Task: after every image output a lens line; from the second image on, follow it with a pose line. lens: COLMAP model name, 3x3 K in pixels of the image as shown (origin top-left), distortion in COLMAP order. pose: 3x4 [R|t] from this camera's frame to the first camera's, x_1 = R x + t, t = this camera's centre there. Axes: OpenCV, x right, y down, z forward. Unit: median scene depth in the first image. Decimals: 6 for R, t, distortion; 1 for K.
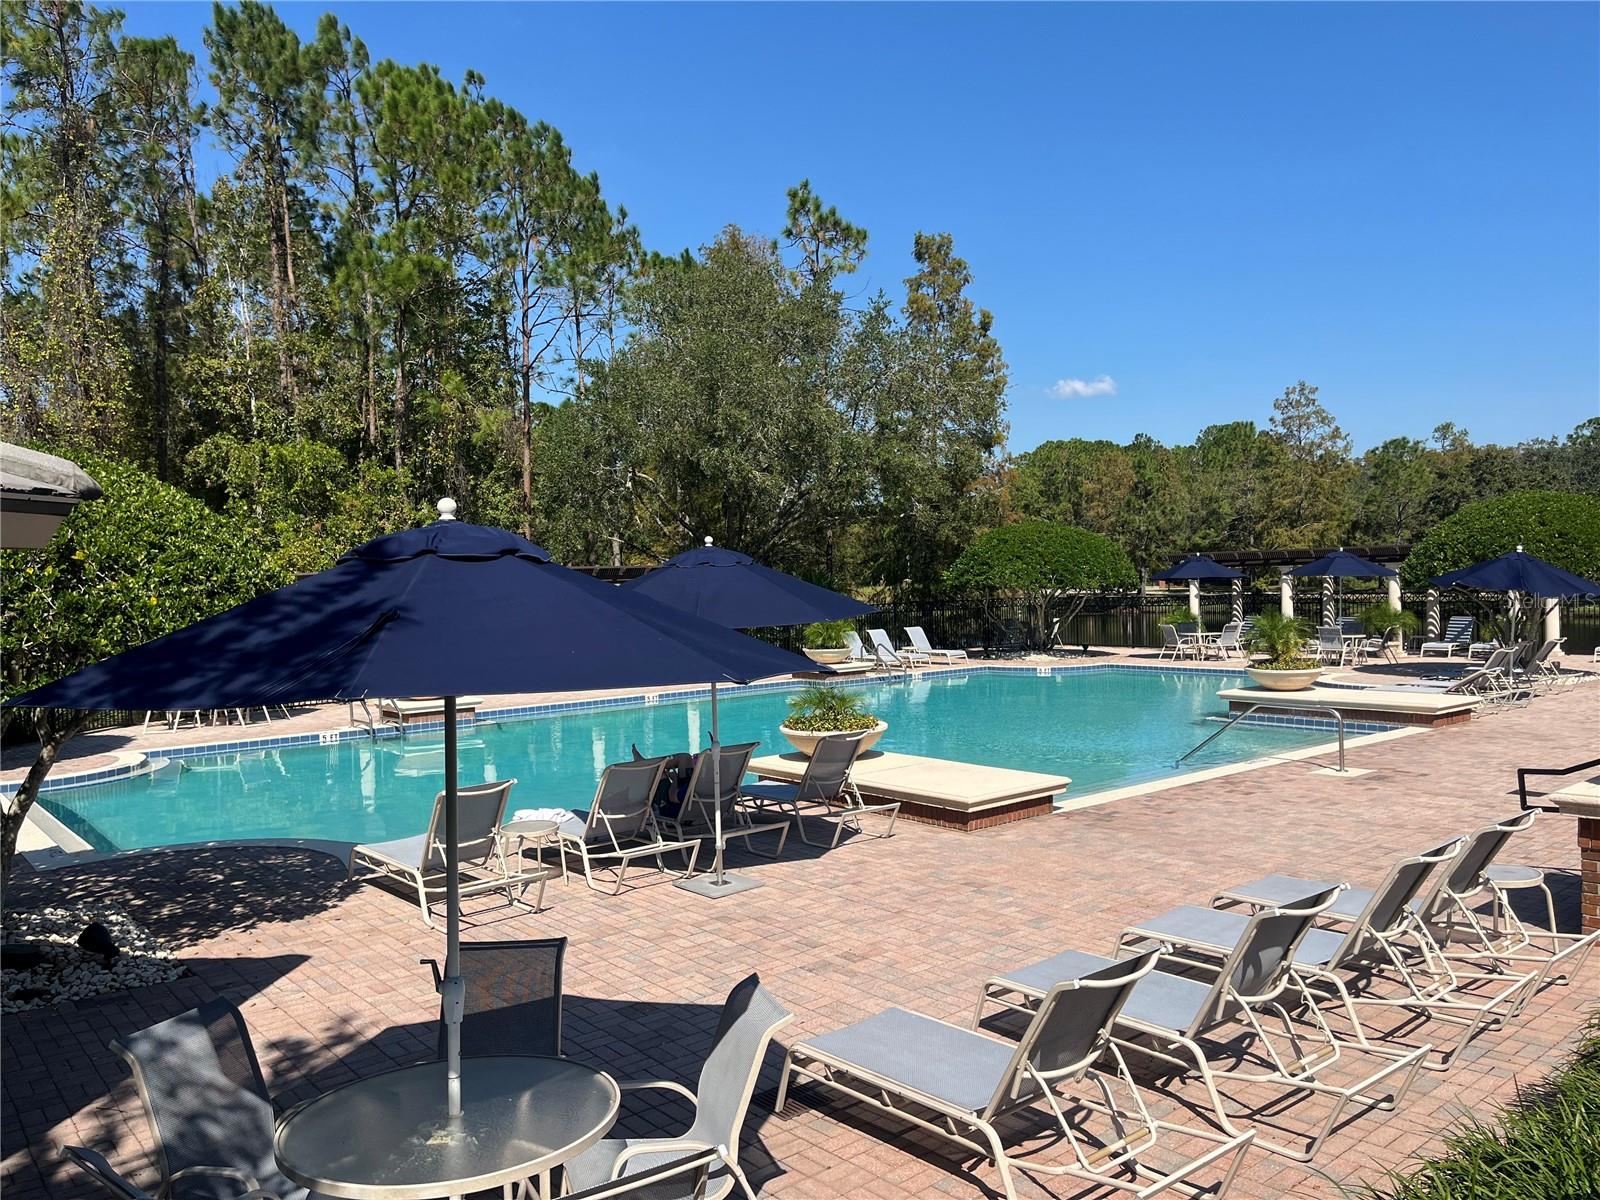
lens RADIAL K [[1204.0, 0, 804.1], [0, 1204.0, 593.6], [0, 0, 1]] dist [0.014082, -0.043832]
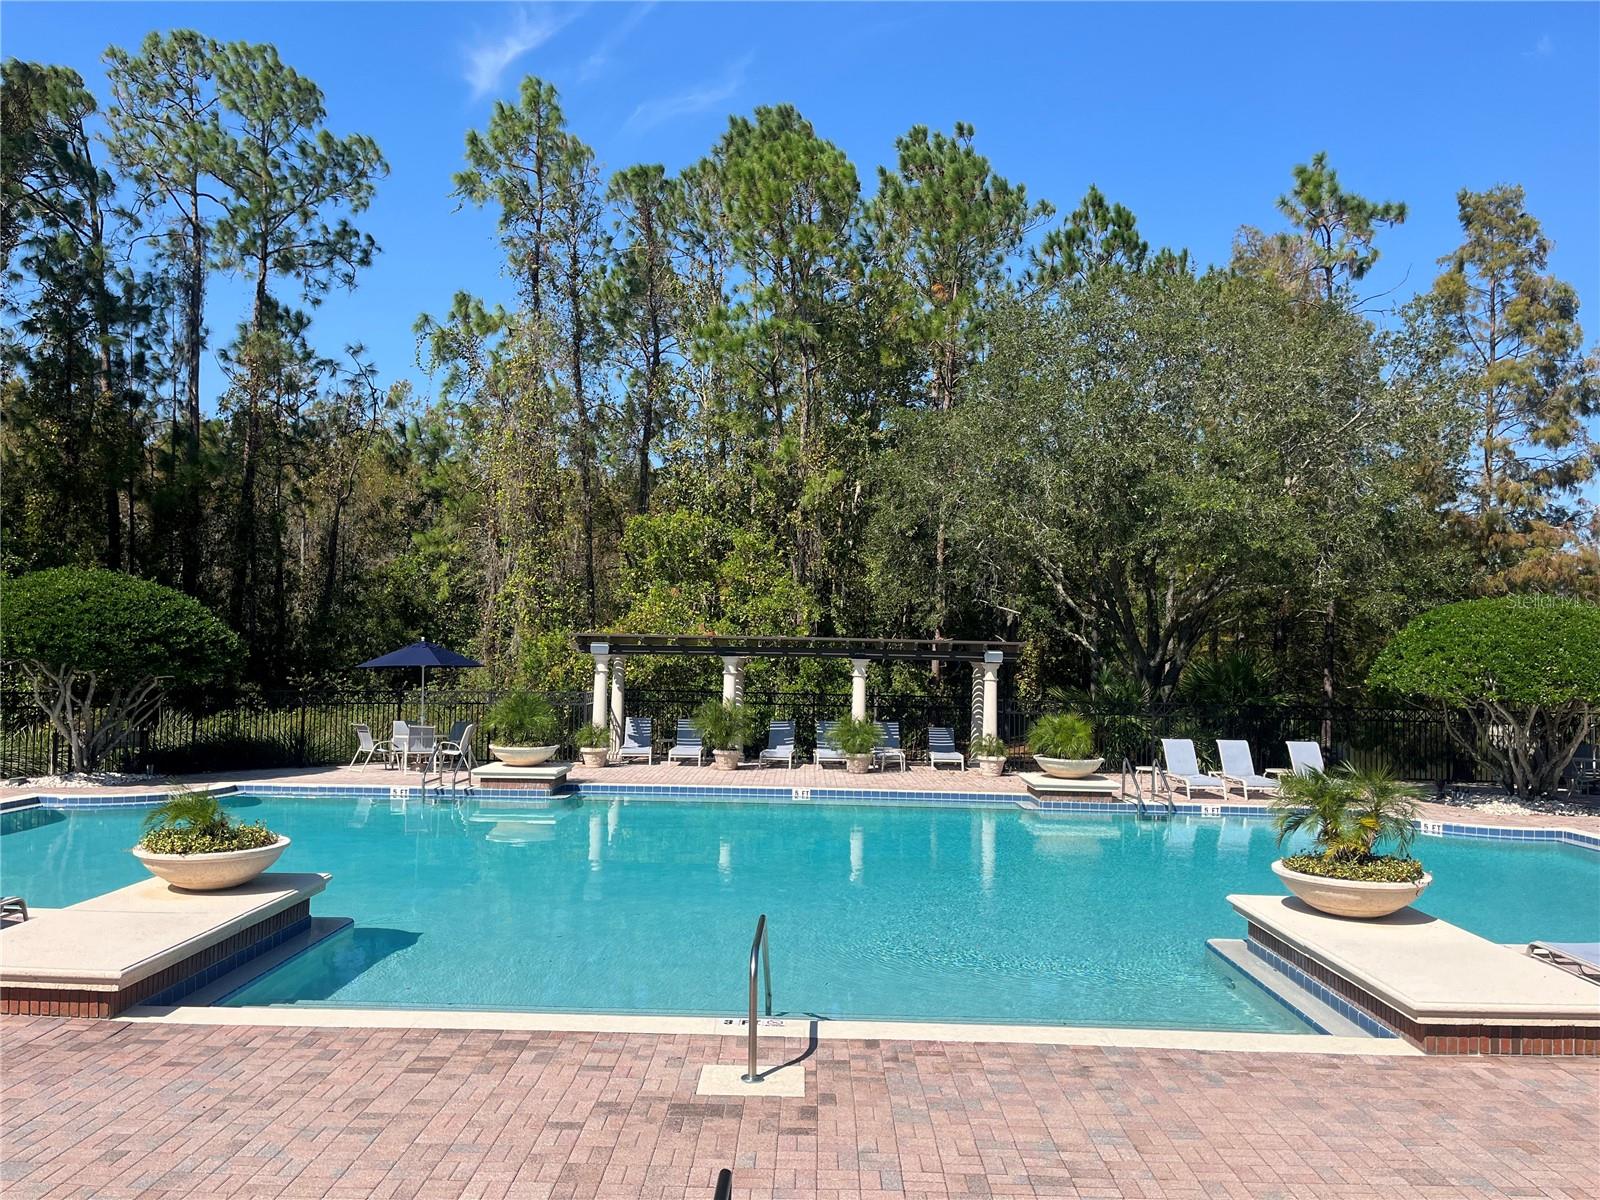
lens RADIAL K [[1204.0, 0, 786.9], [0, 1204.0, 615.4], [0, 0, 1]] dist [0.014082, -0.043832]
pose [[0.748678, 0.019116, -0.662658, 0.286371], [-0.048053, 0.998520, -0.025486, -0.012304], [0.661190, 0.050924, 0.748488, 0.225883]]
